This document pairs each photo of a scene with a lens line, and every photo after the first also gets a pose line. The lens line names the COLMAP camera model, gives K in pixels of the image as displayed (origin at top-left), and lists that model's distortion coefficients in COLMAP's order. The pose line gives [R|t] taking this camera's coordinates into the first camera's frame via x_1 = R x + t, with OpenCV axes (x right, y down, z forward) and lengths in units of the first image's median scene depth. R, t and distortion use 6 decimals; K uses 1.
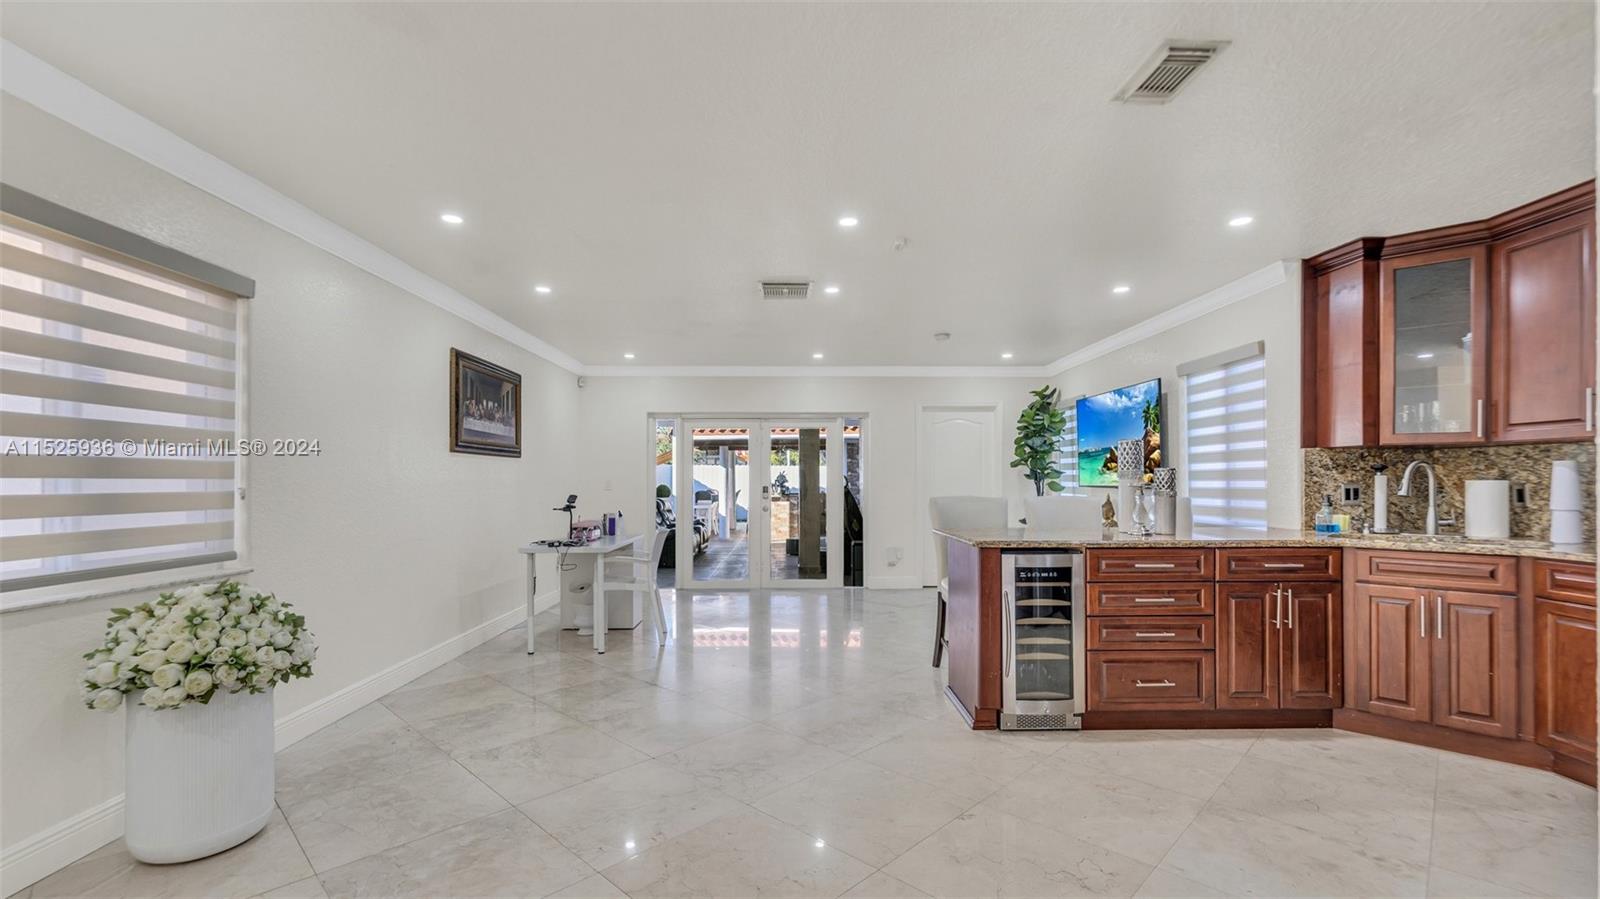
lens RADIAL K [[665.3, 0, 803.7], [0, 665.3, 483.7], [0, 0, 1]] dist [-0.000724, 0.000217]
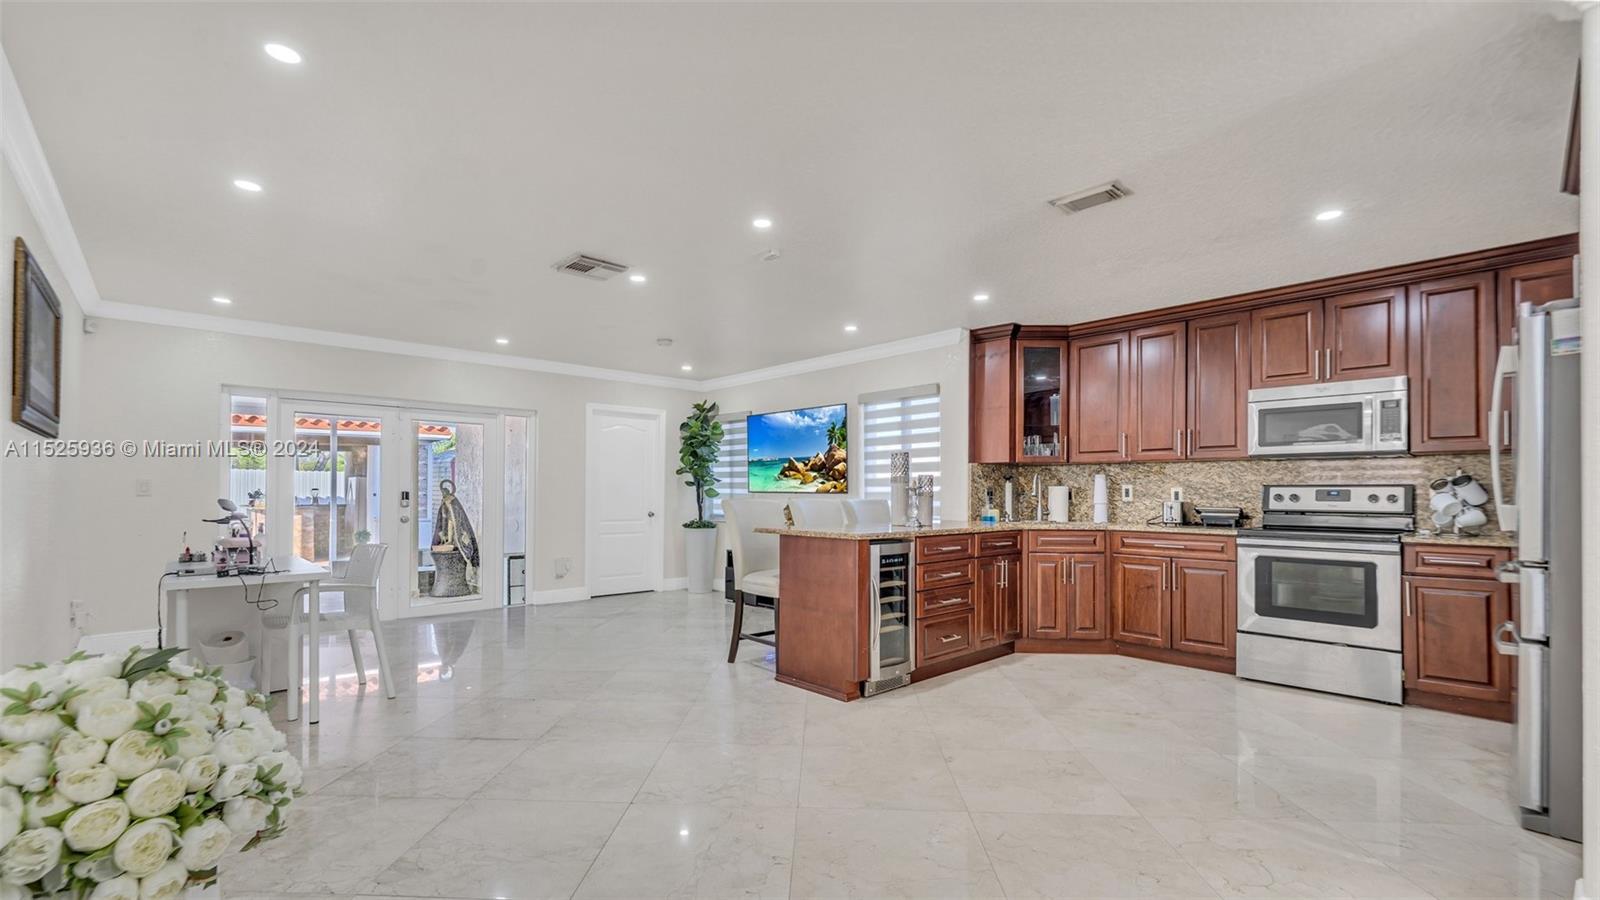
lens RADIAL K [[665.0, 0, 791.4], [0, 665.0, 493.2], [0, 0, 1]] dist [-0.001503, -0.000086]
pose [[0.764790, 0.003416, 0.644270, -0.461889], [-0.001623, 0.999993, -0.003375, 0.016982], [-0.644277, 0.001535, 0.764791, 0.167290]]
